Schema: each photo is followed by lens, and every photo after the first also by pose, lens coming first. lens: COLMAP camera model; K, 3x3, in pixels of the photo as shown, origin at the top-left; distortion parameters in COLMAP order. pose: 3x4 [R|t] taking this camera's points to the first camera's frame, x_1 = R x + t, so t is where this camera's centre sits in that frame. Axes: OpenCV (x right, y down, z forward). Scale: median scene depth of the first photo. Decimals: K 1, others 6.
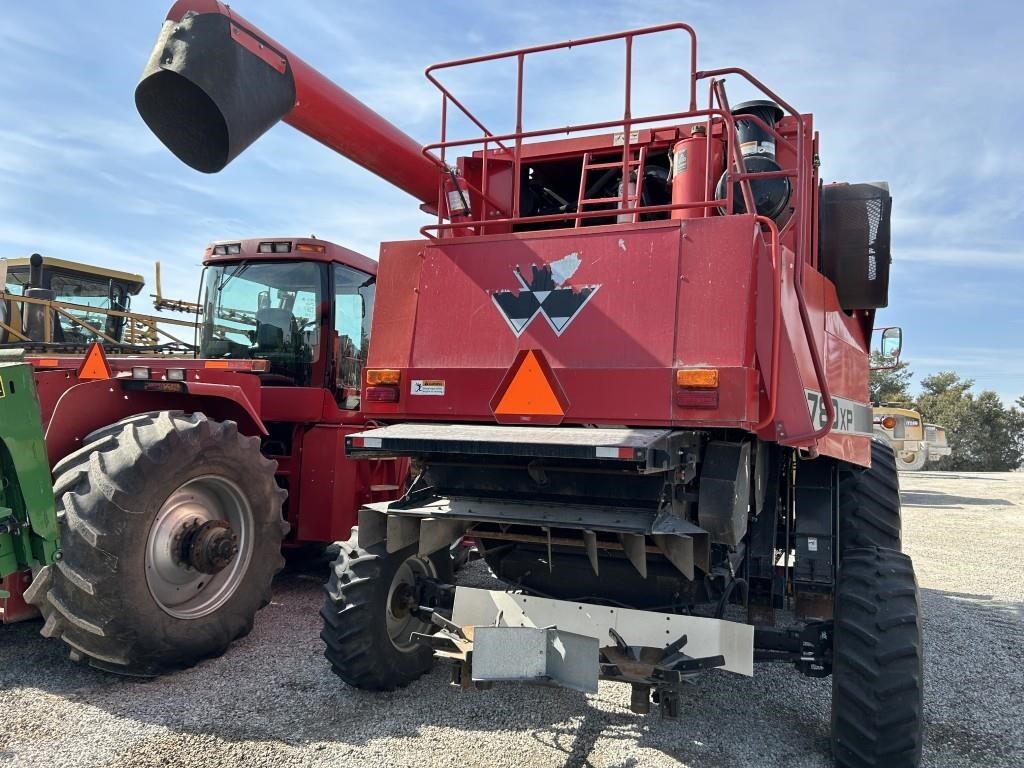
lens RADIAL K [[770.7, 0, 509.1], [0, 770.7, 381.1], [0, 0, 1]] dist [0.074612, -0.105187]
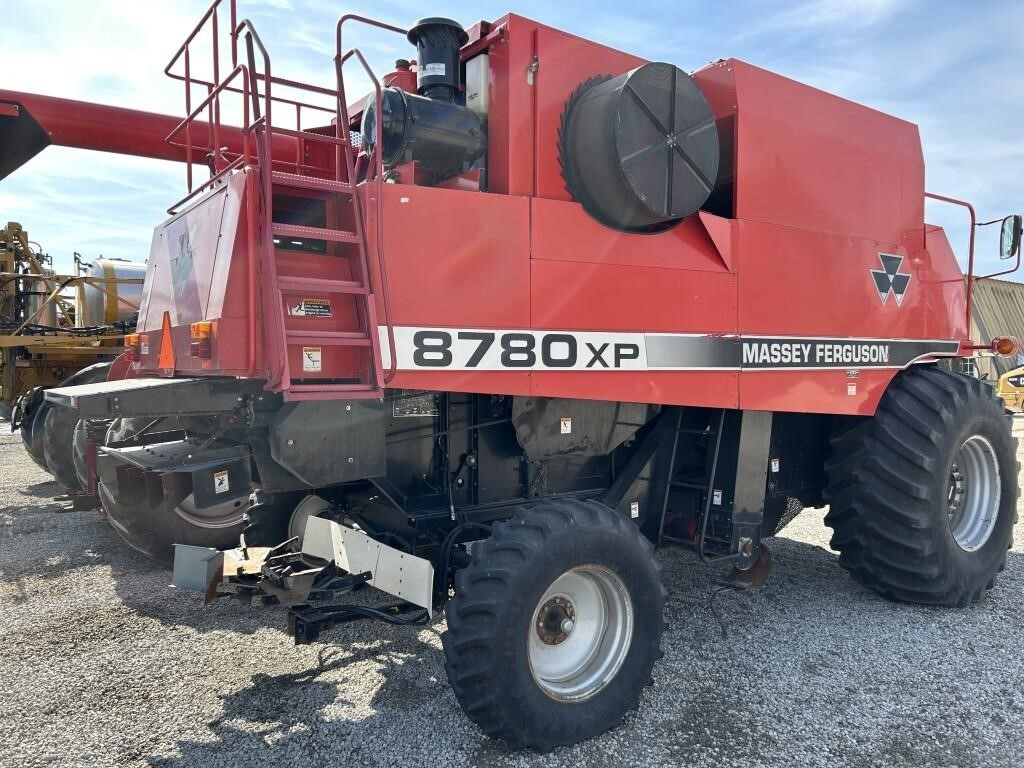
lens RADIAL K [[770.7, 0, 509.1], [0, 770.7, 381.1], [0, 0, 1]] dist [0.074612, -0.105187]
pose [[0.851880, -0.024344, -0.523171, 0.855134], [0.064980, 0.996114, 0.059457, 0.021753], [0.519690, -0.084645, 0.850151, 0.217086]]
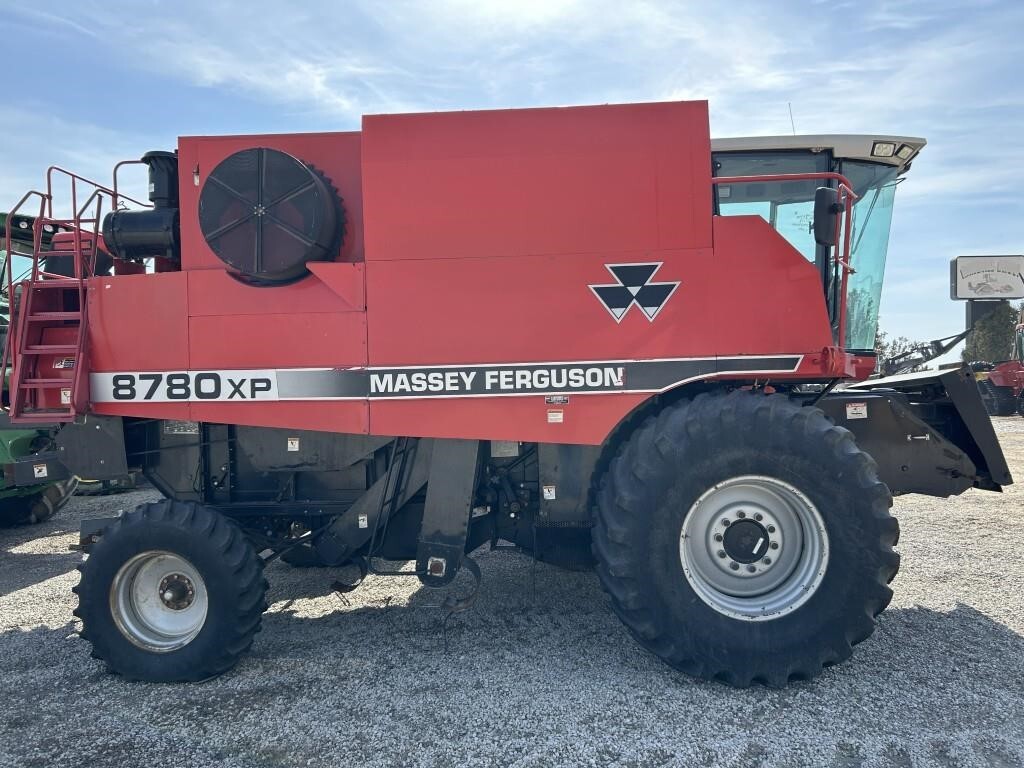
lens RADIAL K [[770.7, 0, 509.1], [0, 770.7, 381.1], [0, 0, 1]] dist [0.074612, -0.105187]
pose [[0.324574, -0.034716, -0.945223, 1.757925], [0.097301, 0.995250, -0.003142, 0.089612], [0.940842, -0.090952, 0.326410, 1.136180]]
